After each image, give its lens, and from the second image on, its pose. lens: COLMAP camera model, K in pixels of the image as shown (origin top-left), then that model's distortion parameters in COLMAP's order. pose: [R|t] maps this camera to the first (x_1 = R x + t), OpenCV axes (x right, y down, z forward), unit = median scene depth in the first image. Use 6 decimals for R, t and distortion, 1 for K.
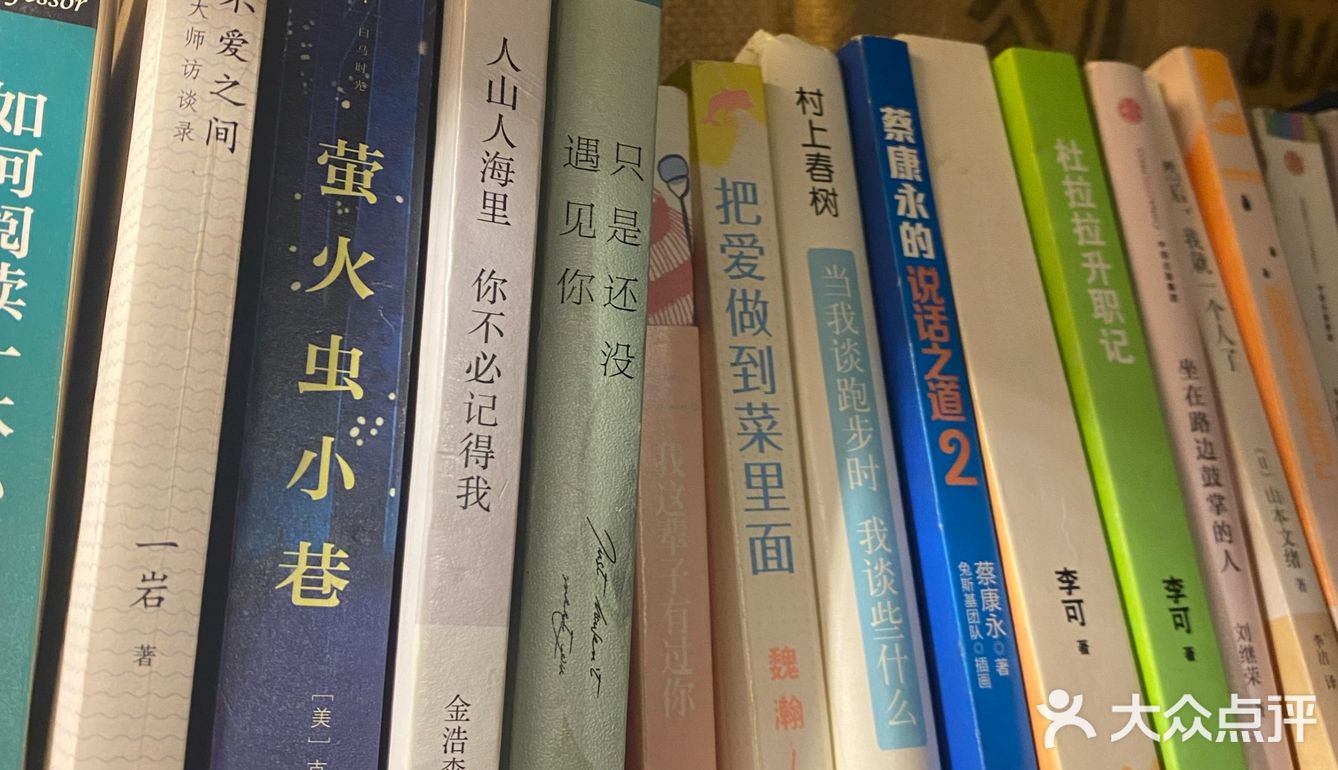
lens RADIAL K [[1179.5, 0, 669.0], [0, 1179.5, 385.0], [0, 0, 1]] dist [0.047422, -0.008607]
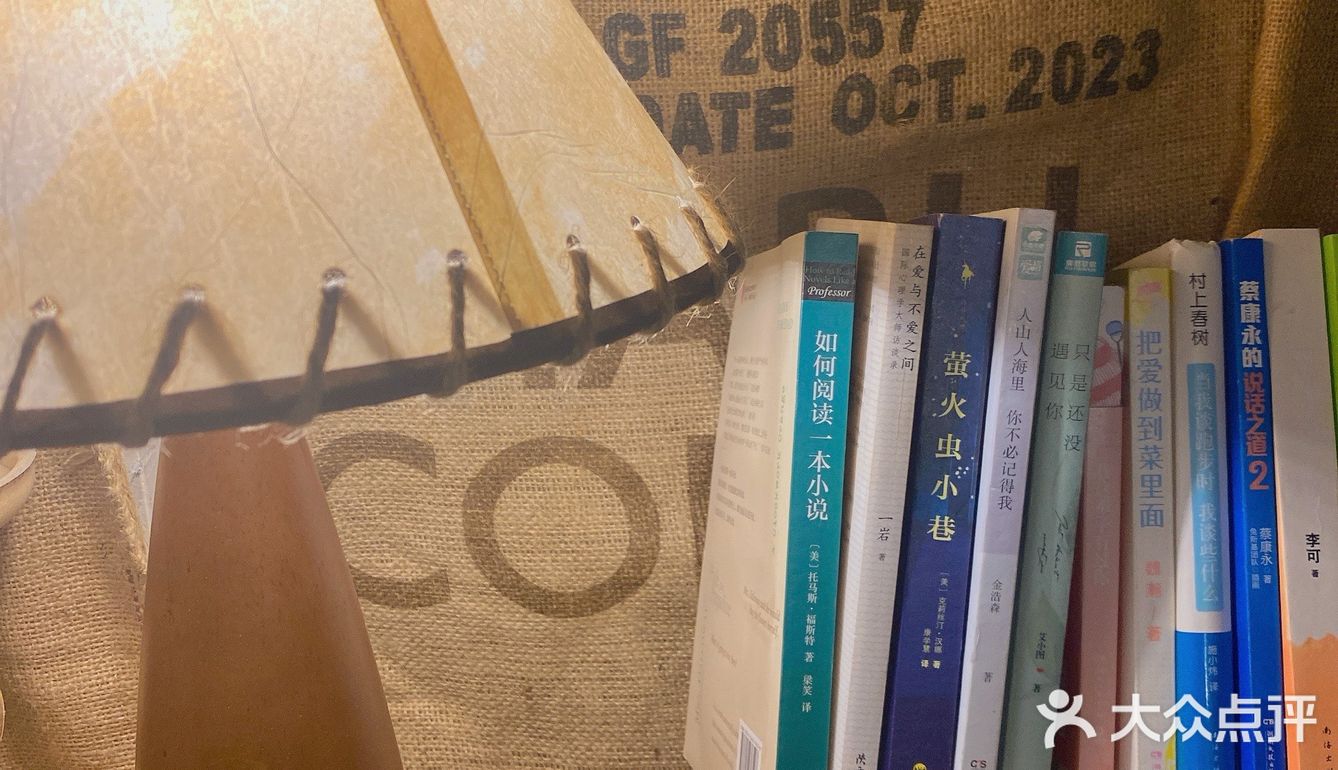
lens RADIAL K [[1636.0, 0, 669.0], [0, 1636.0, 385.0], [0, 0, 1]] dist [0.030158, -0.370234]
pose [[0.918347, 0.083280, -0.386916, 0.393635], [0.042876, 0.950923, 0.306443, -0.981102], [0.393447, -0.298011, 0.869706, -1.738088]]
